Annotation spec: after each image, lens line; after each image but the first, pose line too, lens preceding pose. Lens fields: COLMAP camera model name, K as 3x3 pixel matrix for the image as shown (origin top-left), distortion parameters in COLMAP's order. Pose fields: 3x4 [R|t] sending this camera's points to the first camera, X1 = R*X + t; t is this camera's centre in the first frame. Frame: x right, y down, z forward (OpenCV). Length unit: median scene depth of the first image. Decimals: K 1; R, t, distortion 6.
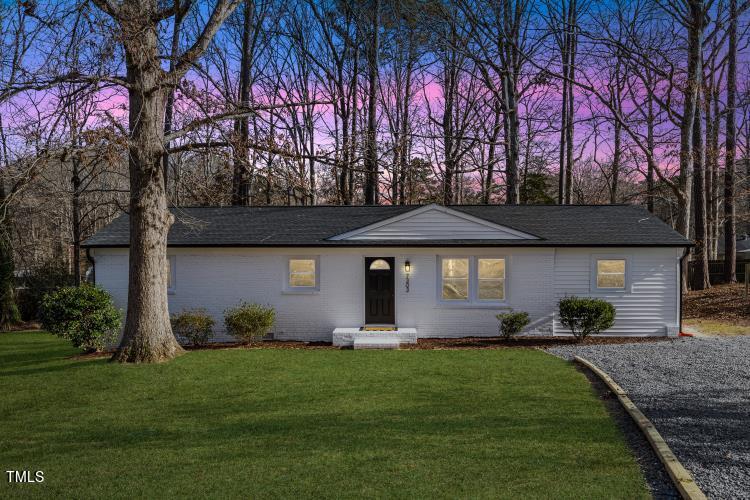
lens RADIAL K [[680.1, 0, 374.3], [0, 680.1, 253.9], [0, 0, 1]] dist [-0.008673, 0.003666]
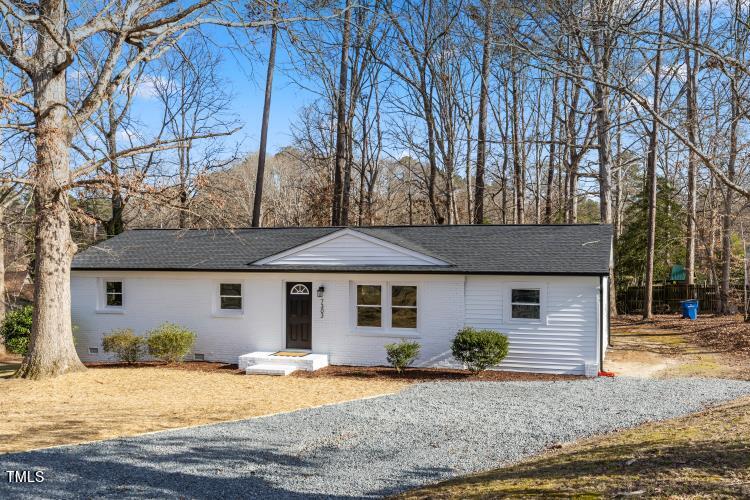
lens RADIAL K [[762.2, 0, 375.0], [0, 762.2, 249.7], [0, 0, 1]] dist [0.003069, 0.000000]
pose [[0.962024, -0.000067, -0.272964, 0.433728], [-0.003832, 0.999898, -0.013751, -0.028815], [0.272937, 0.014275, 0.961926, -0.049257]]
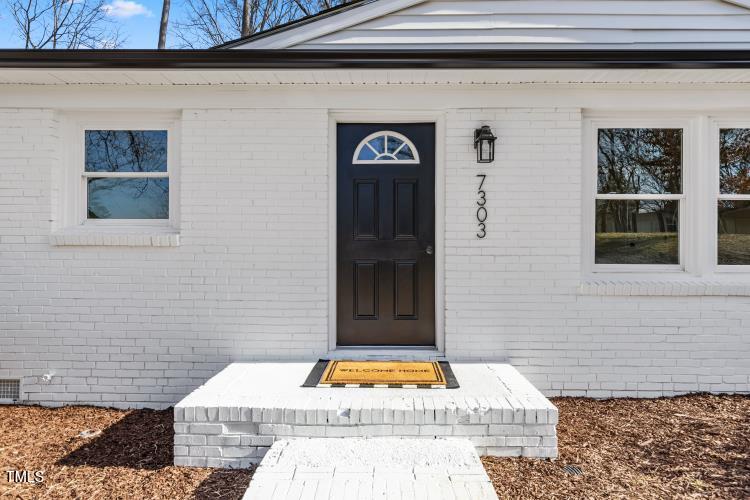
lens RADIAL K [[465.4, 0, 375.3], [0, 465.4, 244.7], [0, 0, 1]] dist [0.020724, 0.000673]
pose [[0.999353, 0.002777, 0.035869, -0.003731], [-0.003015, 0.999974, 0.006587, 0.058648], [-0.035850, -0.006691, 0.999335, 0.820648]]
